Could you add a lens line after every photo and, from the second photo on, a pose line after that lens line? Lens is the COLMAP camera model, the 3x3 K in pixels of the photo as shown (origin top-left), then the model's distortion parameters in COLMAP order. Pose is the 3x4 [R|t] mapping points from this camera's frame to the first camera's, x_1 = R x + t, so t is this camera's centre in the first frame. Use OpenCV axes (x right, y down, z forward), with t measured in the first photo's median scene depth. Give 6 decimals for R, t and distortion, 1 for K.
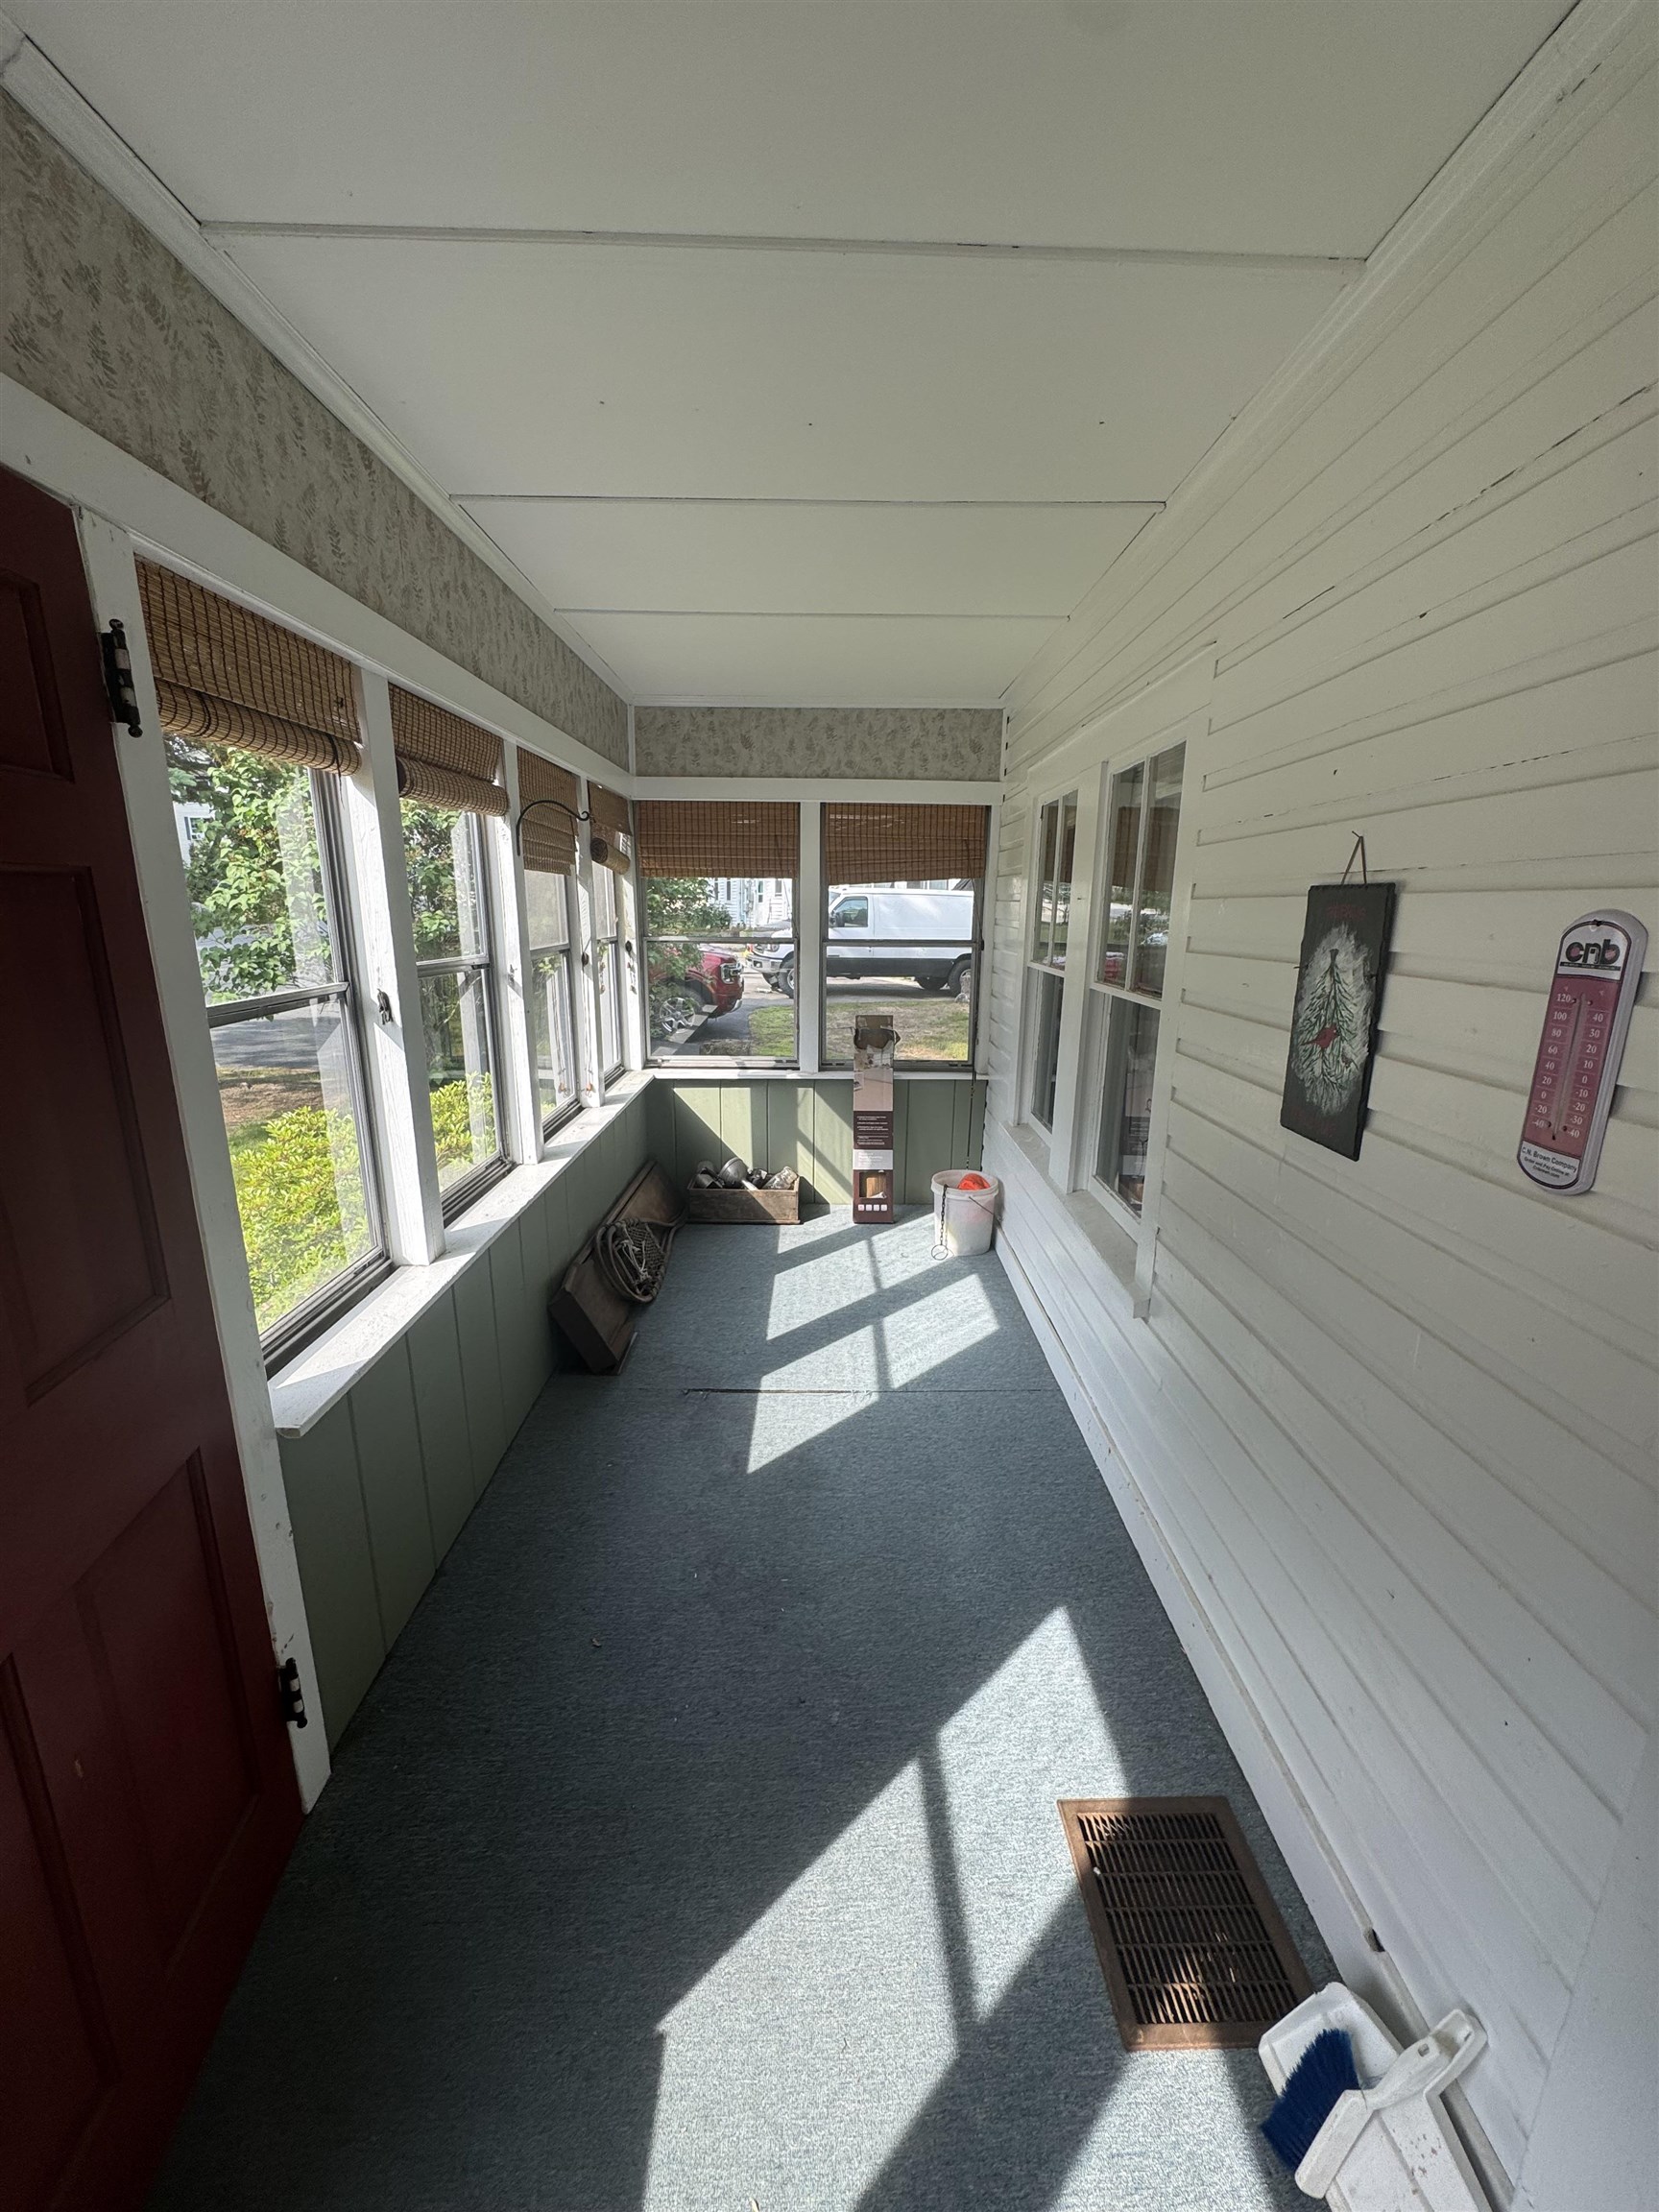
lens RADIAL K [[880.0, 0, 834.8], [0, 880.0, 1123.5], [0, 0, 1]] dist [-0.004520, 0.001007]
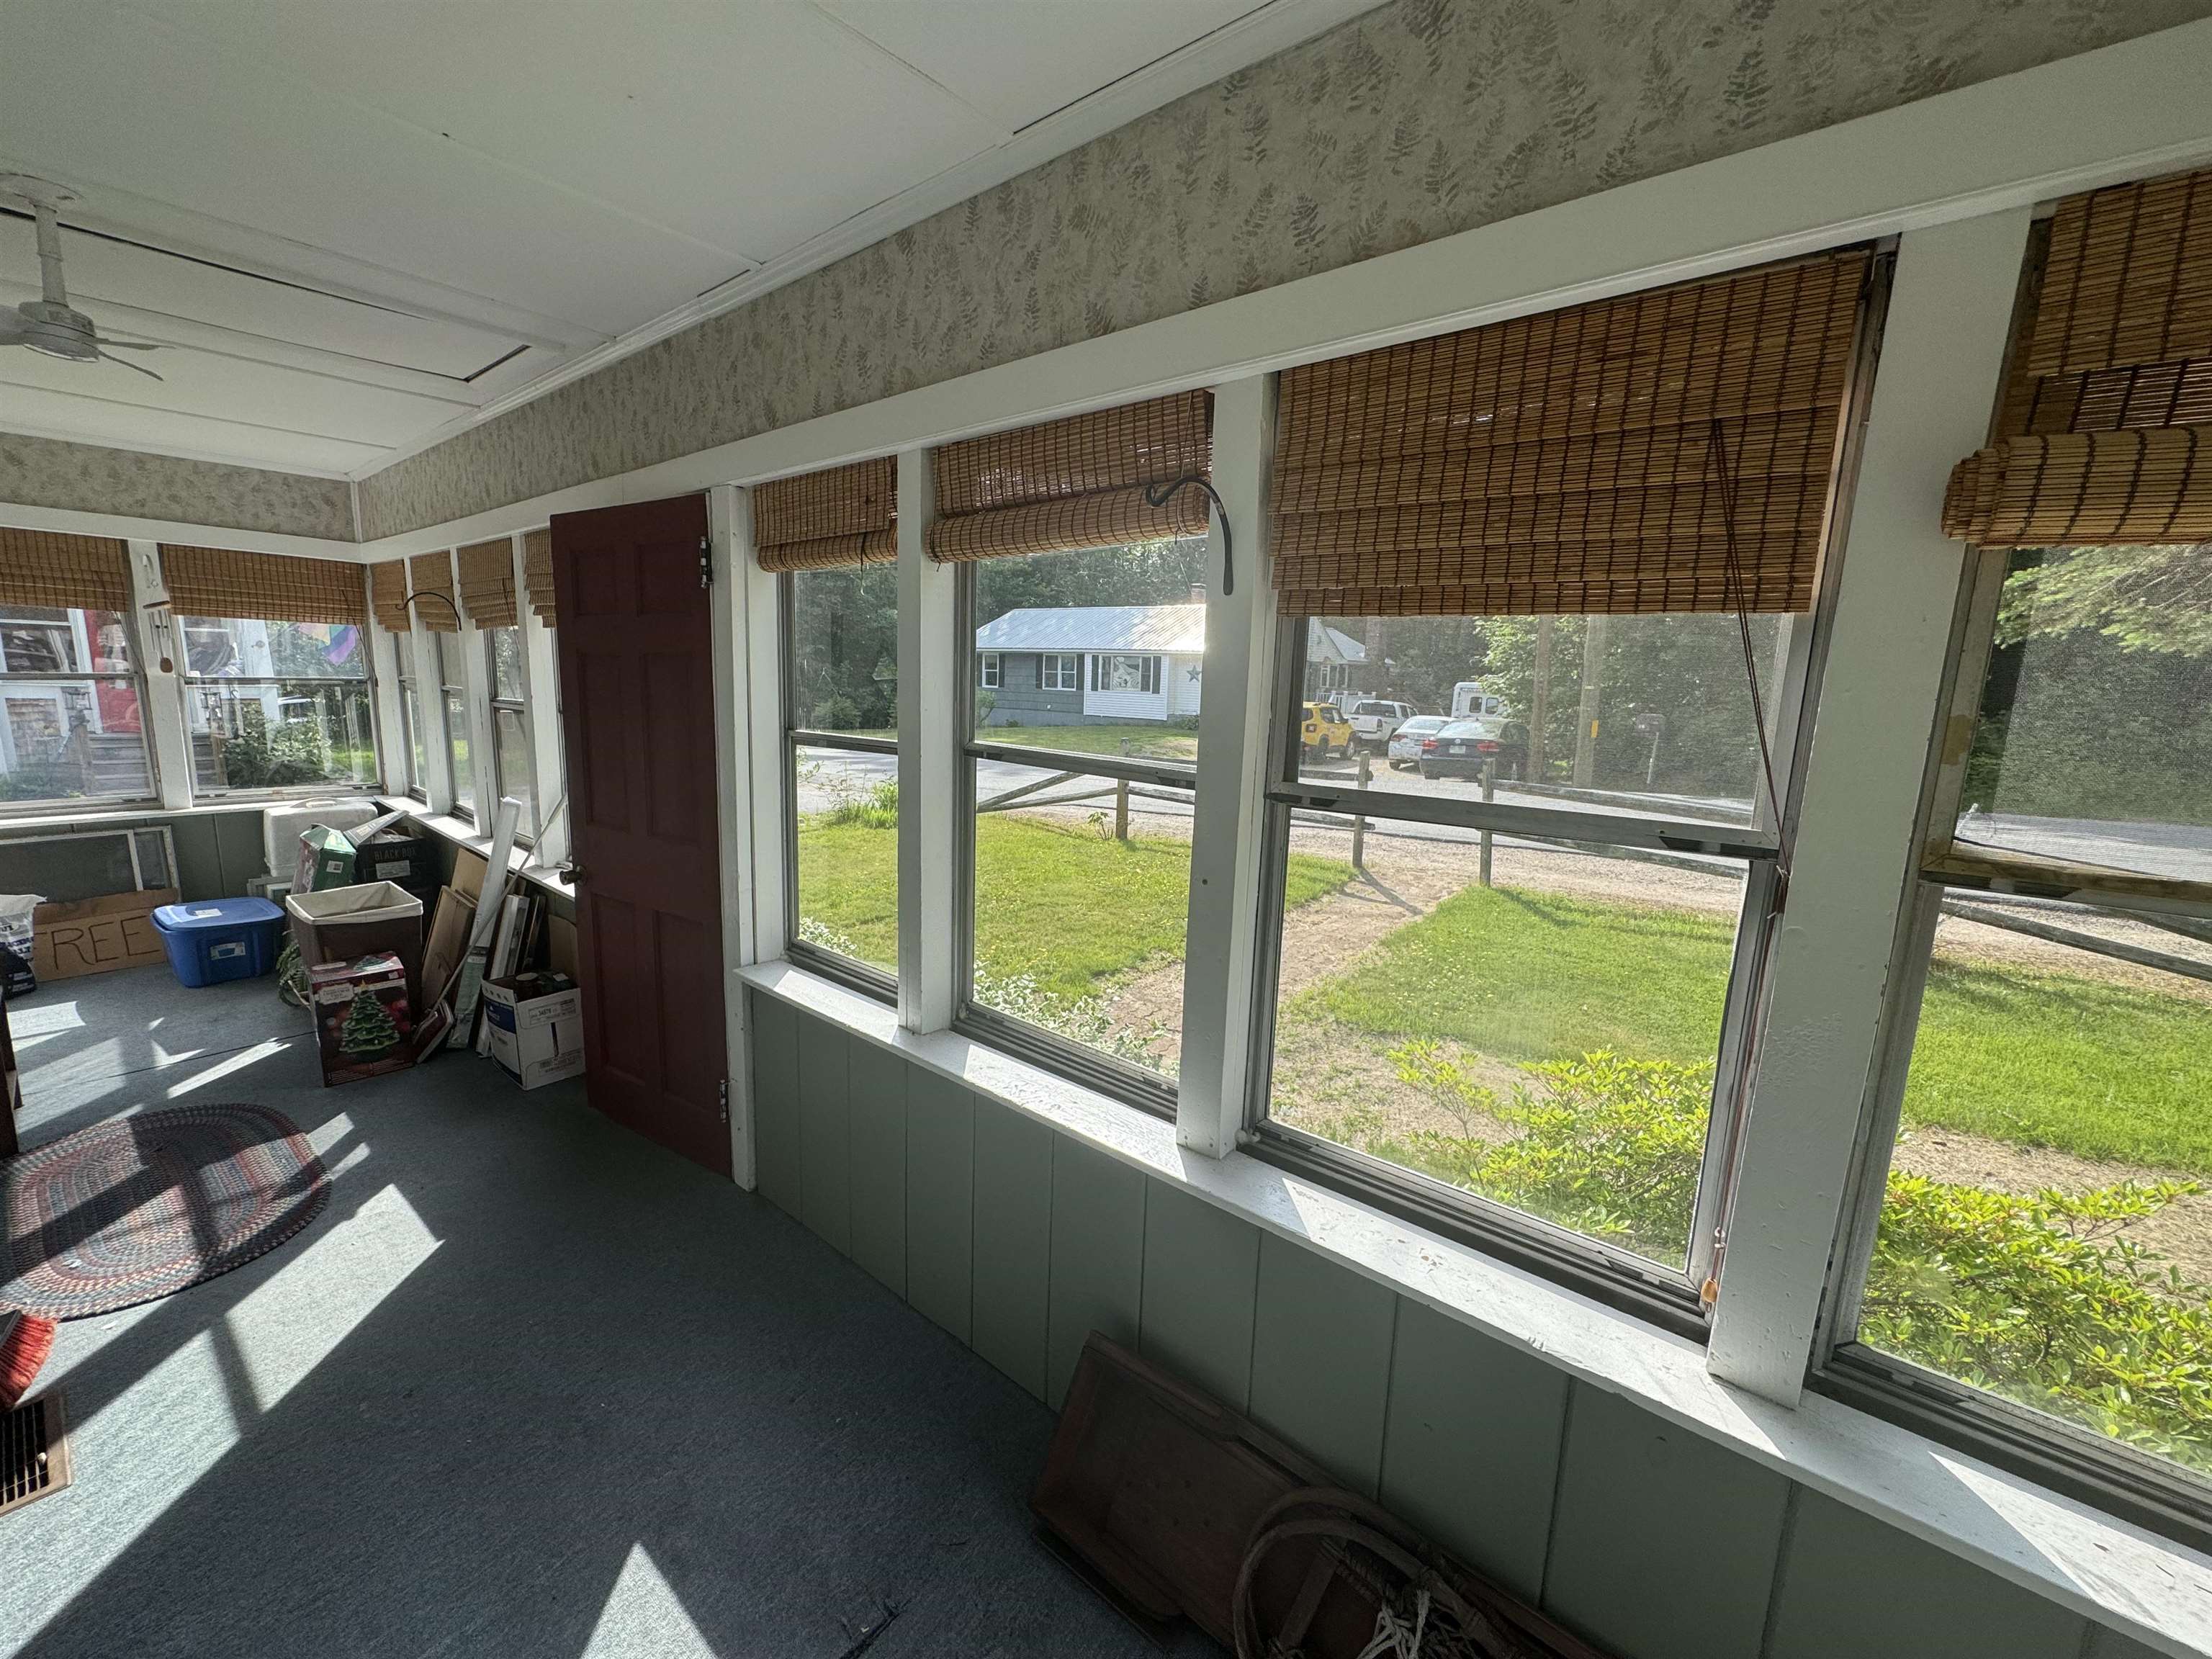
lens RADIAL K [[880.0, 0, 1108.0], [0, 880.0, 826.9], [0, 0, 1]] dist [-0.004520, 0.001007]
pose [[-0.645117, 0.102706, -0.757150, 0.194618], [-0.220429, 0.923778, 0.313121, -0.621514], [0.731598, 0.368897, -0.573306, 2.491719]]
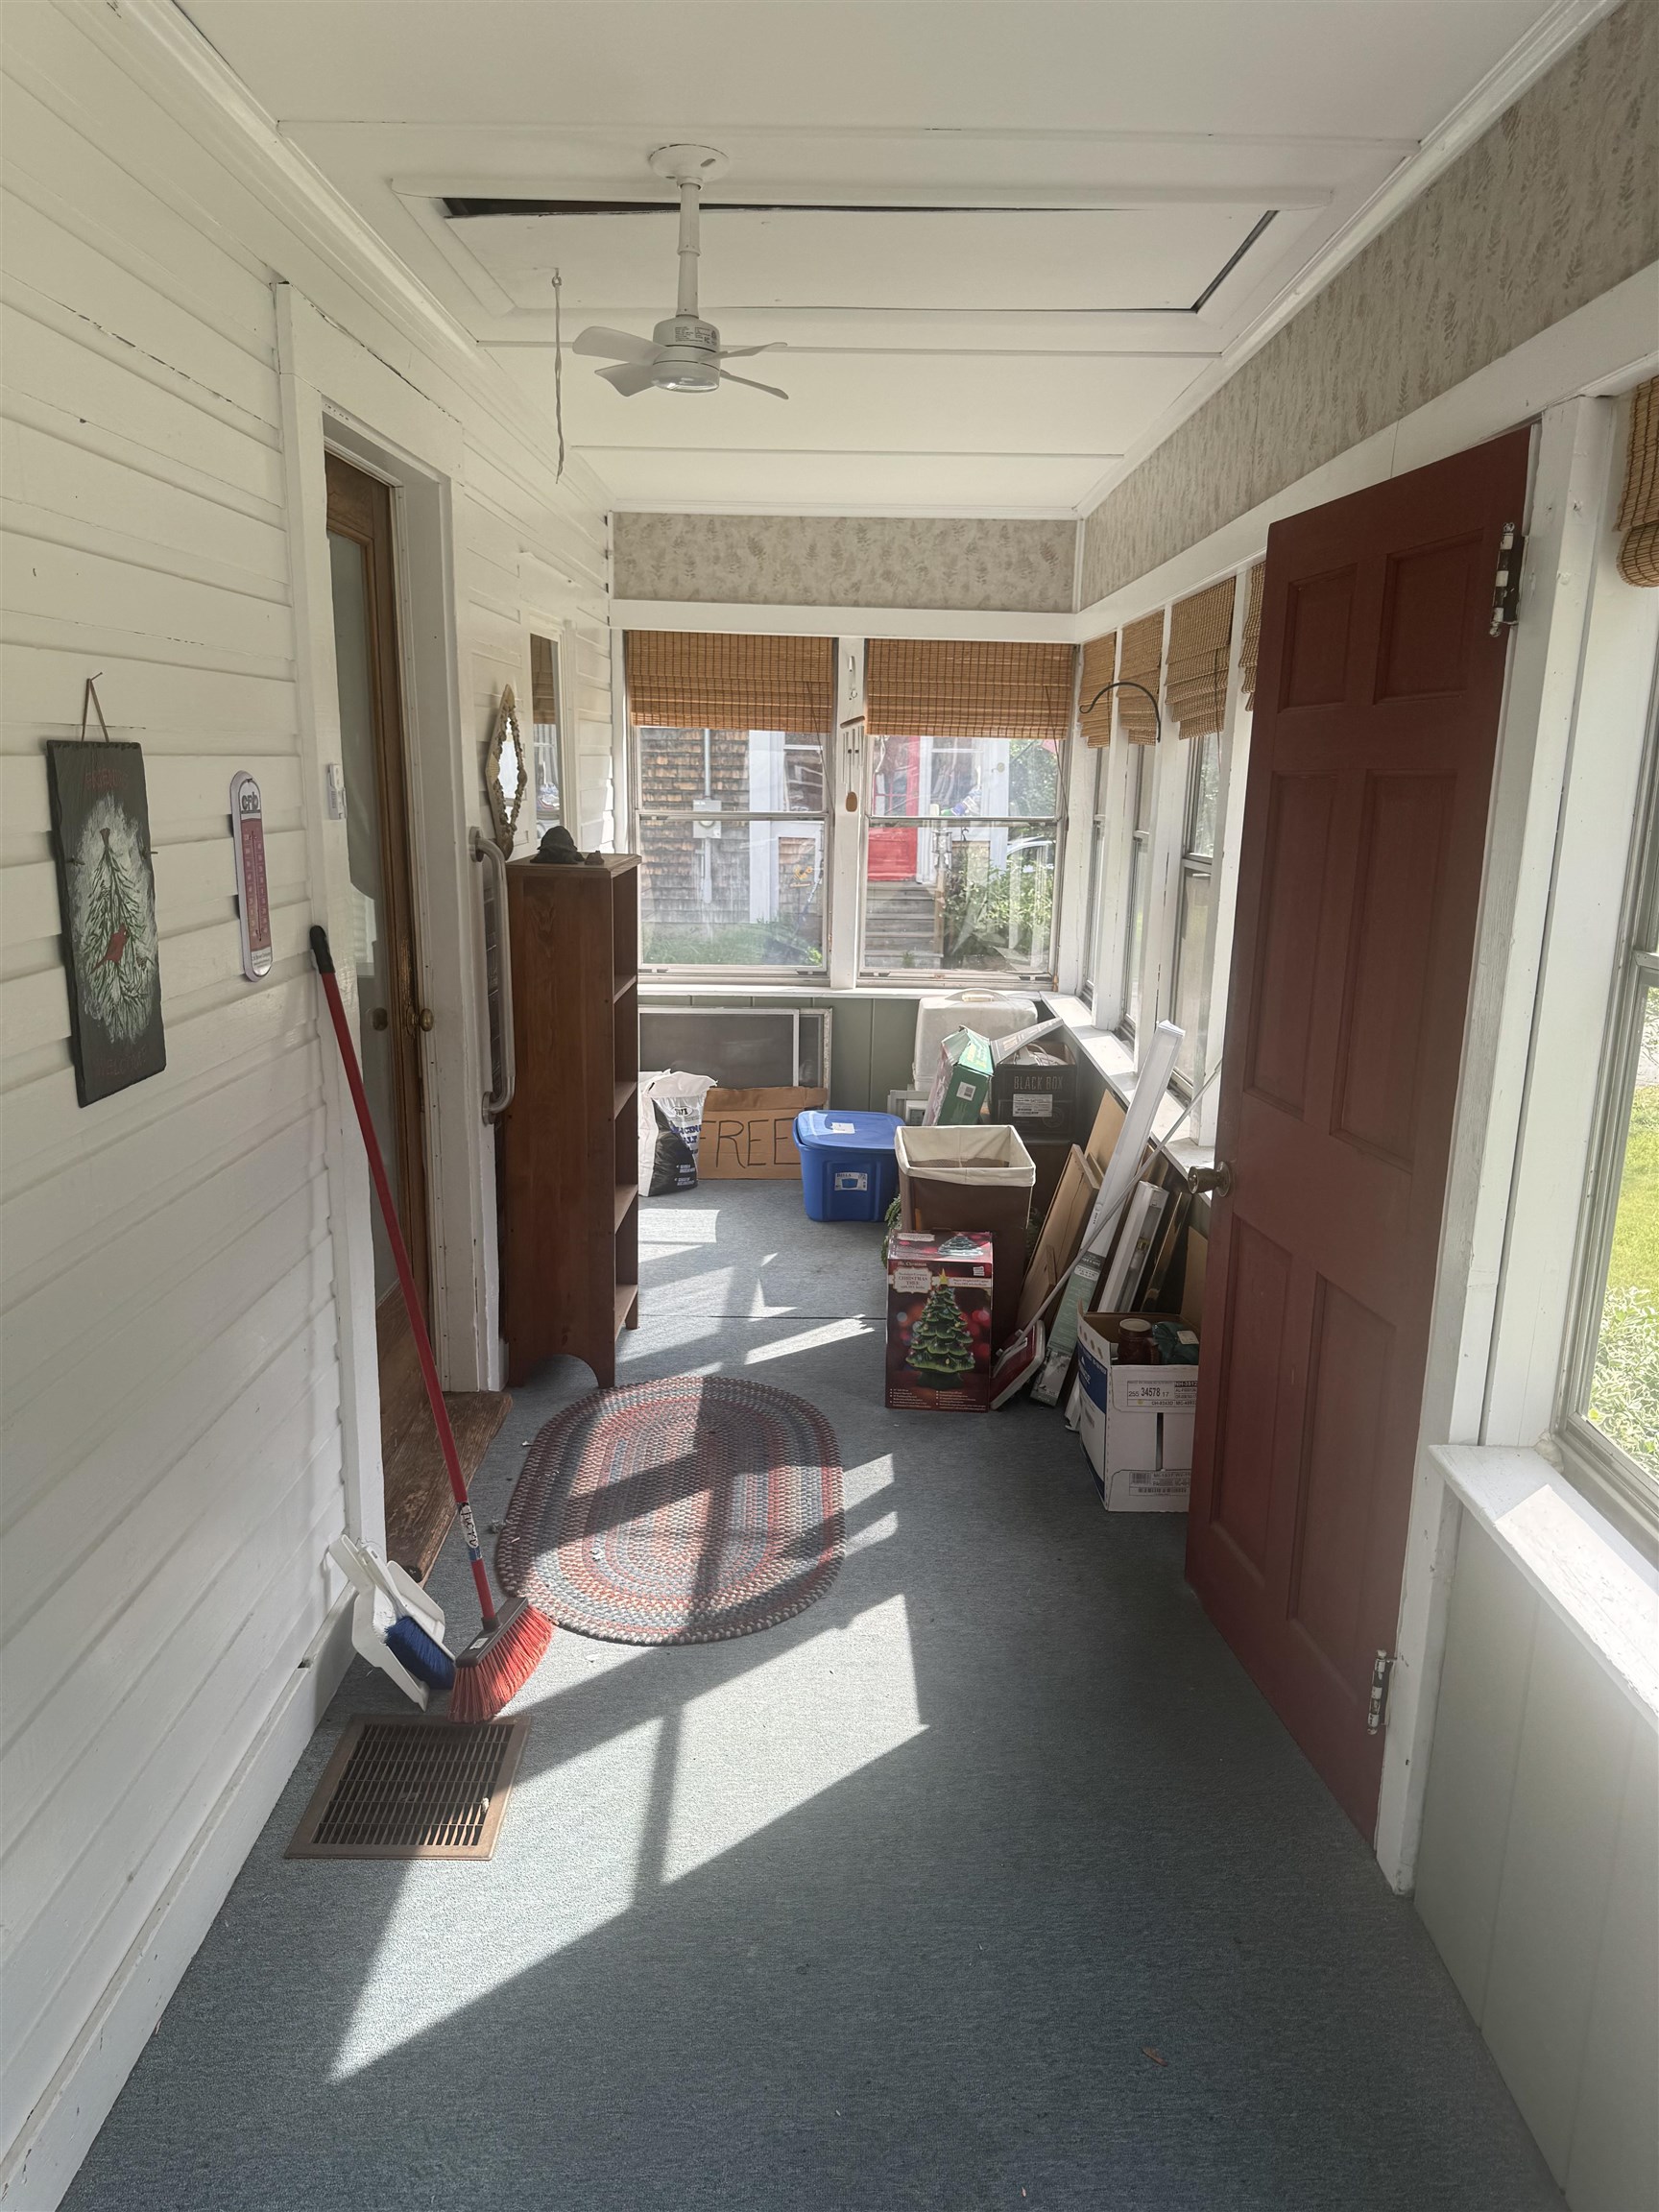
lens RADIAL K [[1536.4, 0, 860.4], [0, 1536.4, 1101.3], [0, 0, 1]] dist [0.140978, -0.161804]
pose [[-0.999585, -0.027537, 0.008430, -0.085442], [-0.020936, 0.895870, 0.443822, -0.587183], [-0.019774, 0.443462, -0.896075, 2.247993]]
